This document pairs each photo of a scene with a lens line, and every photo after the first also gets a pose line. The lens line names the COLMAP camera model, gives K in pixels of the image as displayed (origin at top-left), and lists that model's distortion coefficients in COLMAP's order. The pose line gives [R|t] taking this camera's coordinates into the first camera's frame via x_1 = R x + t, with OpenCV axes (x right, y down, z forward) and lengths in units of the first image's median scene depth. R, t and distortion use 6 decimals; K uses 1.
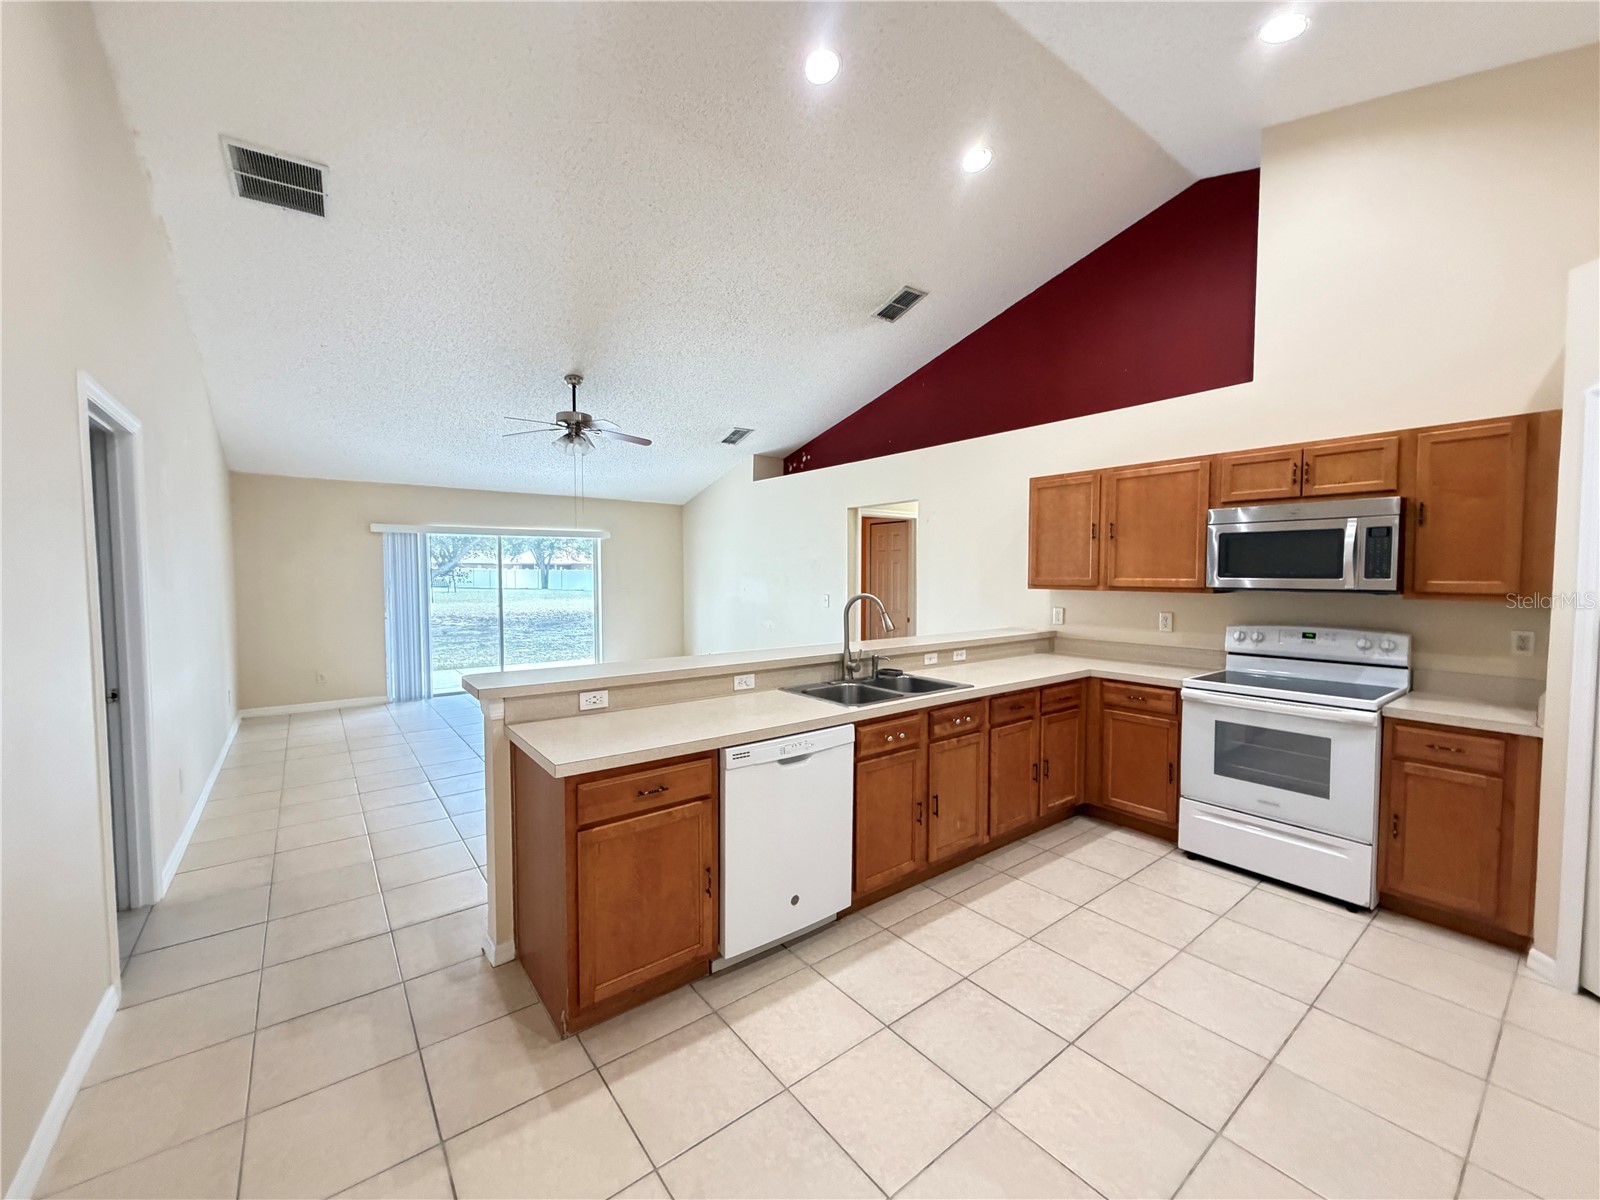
lens RADIAL K [[640.7, 0, 800.9], [0, 640.7, 598.8], [0, 0, 1]] dist [0.000533, 0.000459]
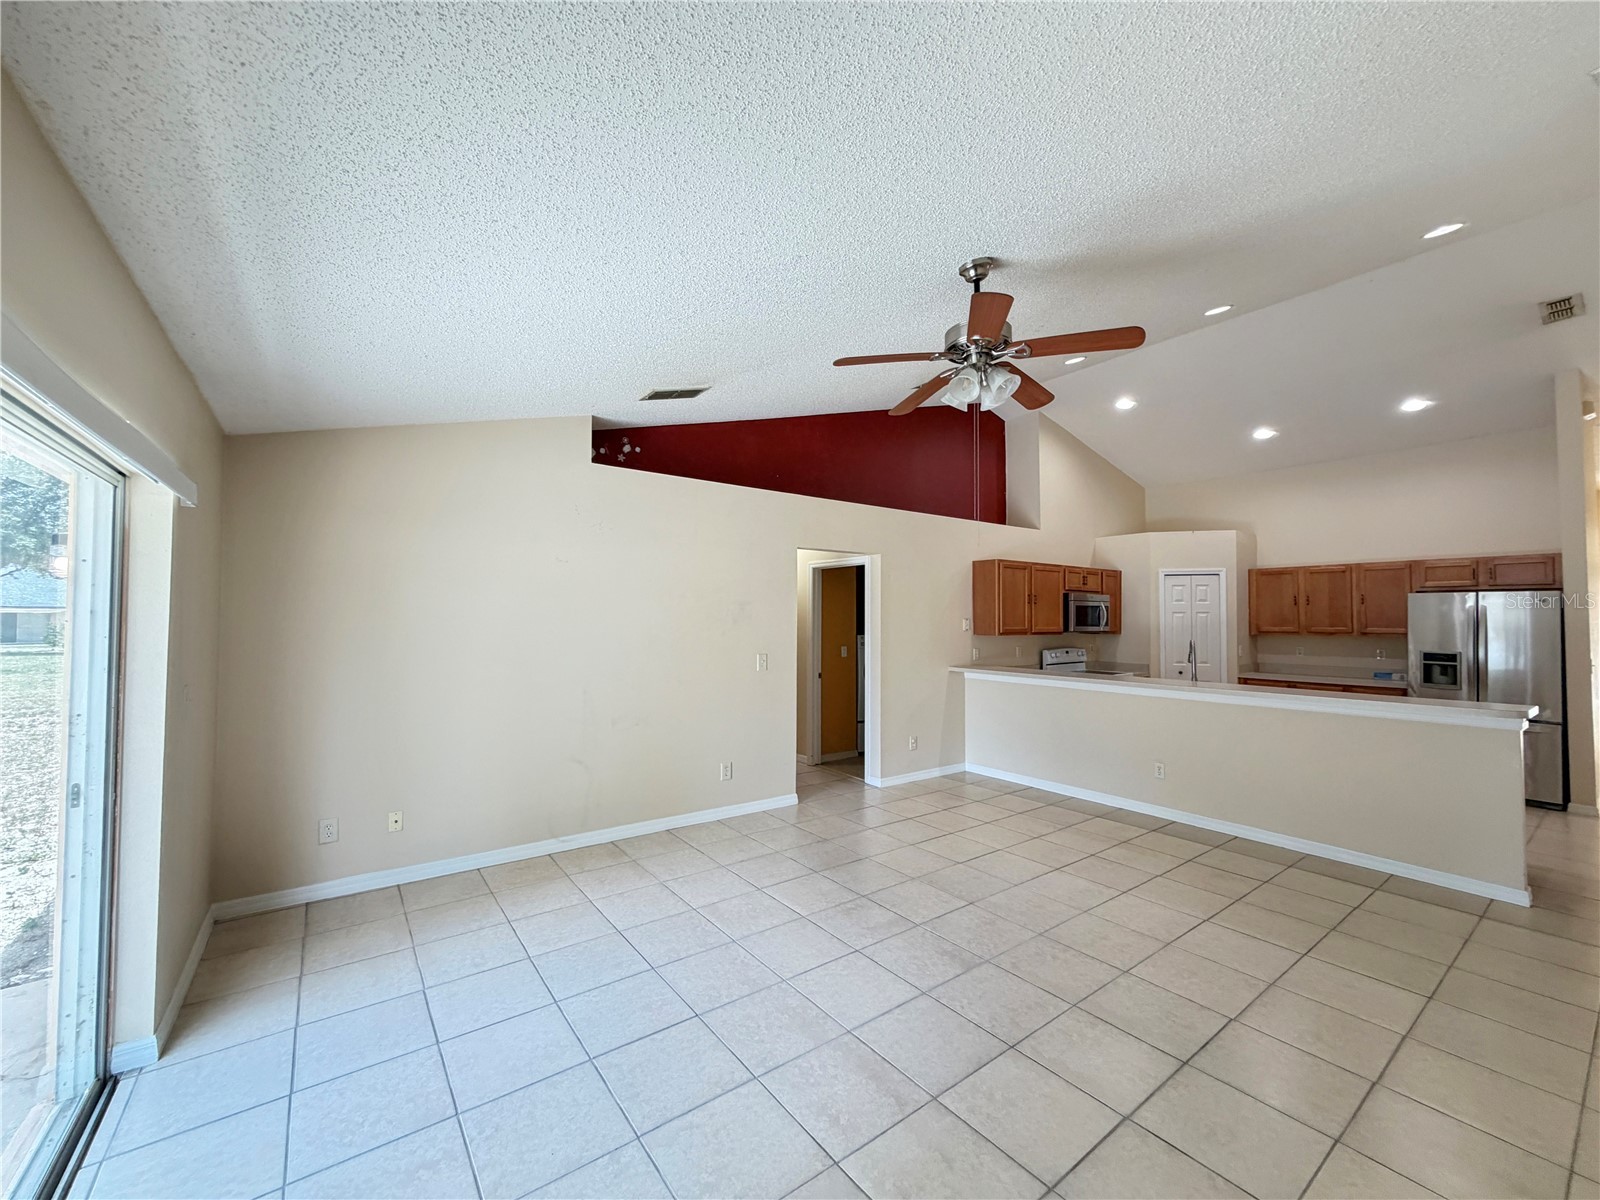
lens RADIAL K [[640.7, 0, 798.2], [0, 640.7, 605.1], [0, 0, 1]] dist [0.000533, 0.000459]
pose [[0.026115, 0.027453, 0.999282, -1.234346], [0.040958, 0.998754, -0.028509, -0.068795], [-0.998820, 0.041673, 0.024959, 1.597811]]
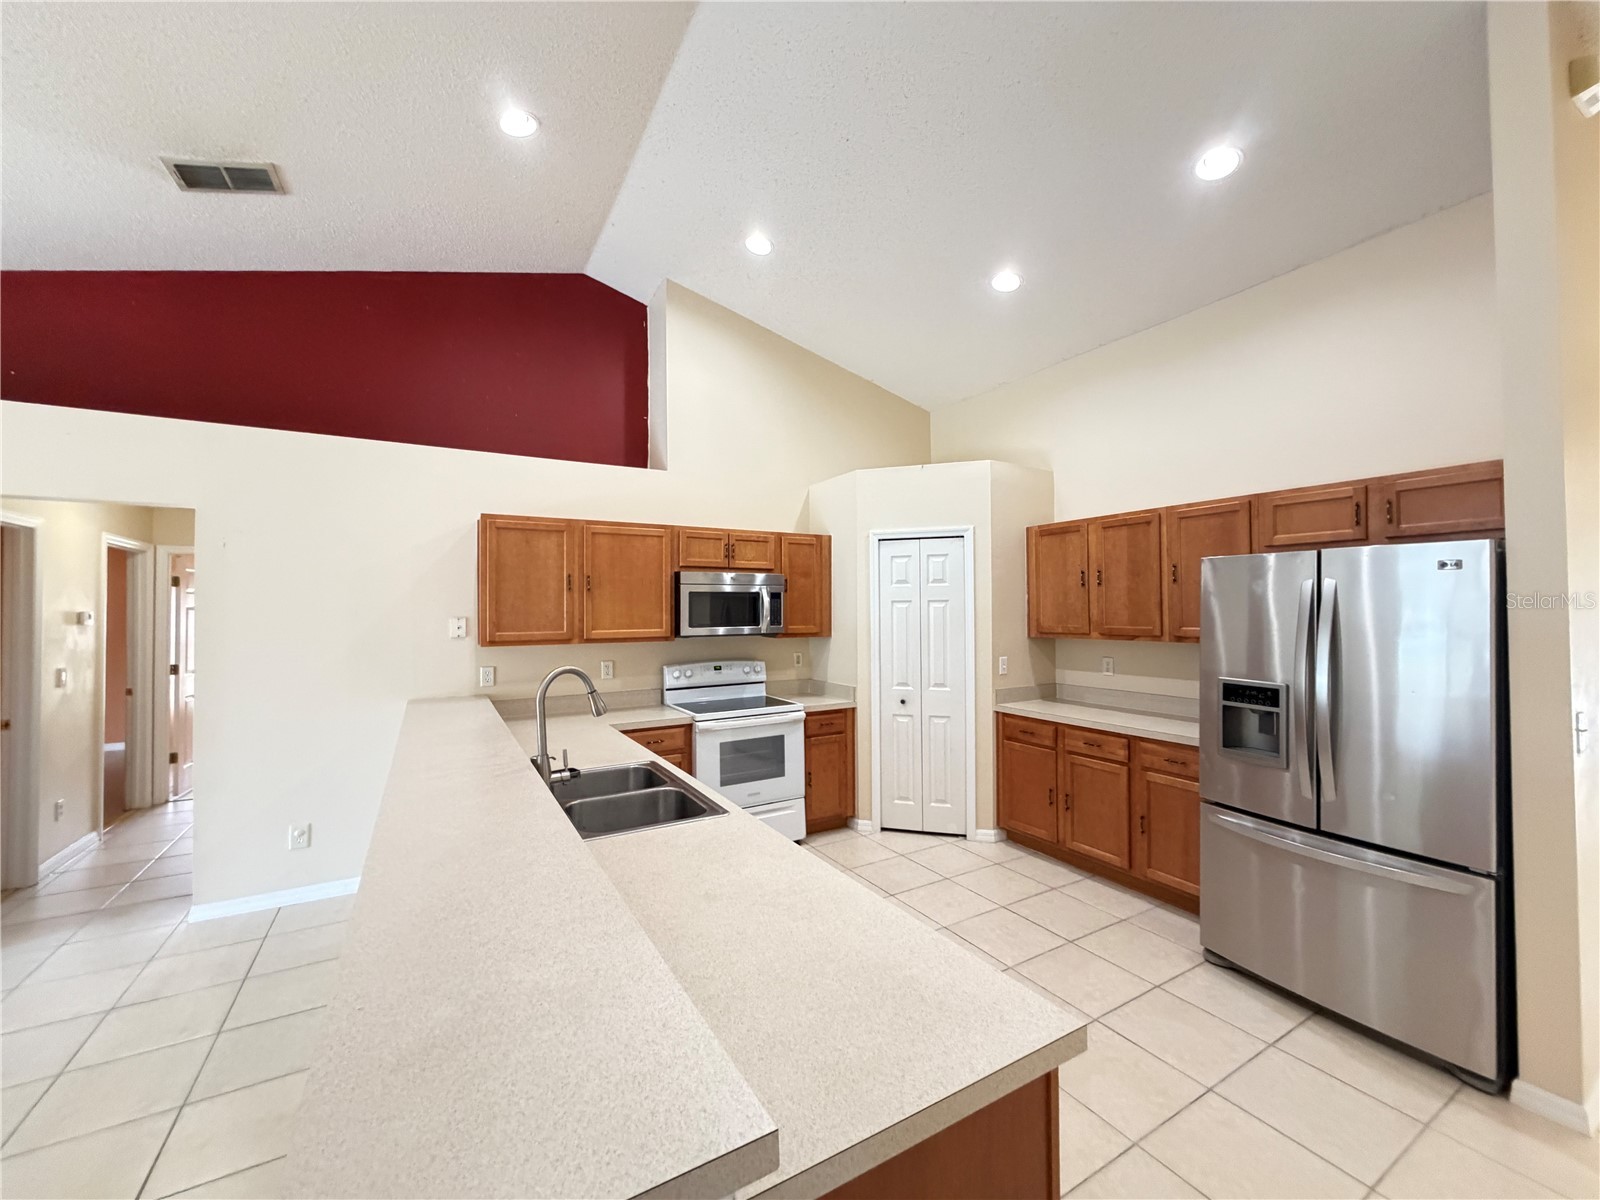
lens RADIAL K [[640.7, 0, 798.1], [0, 640.7, 604.0], [0, 0, 1]] dist [0.000533, 0.000459]
pose [[0.133760, 0.012340, 0.990937, -0.461450], [0.051466, 0.998487, -0.019381, -0.037916], [-0.989676, 0.053592, 0.132923, 0.550662]]
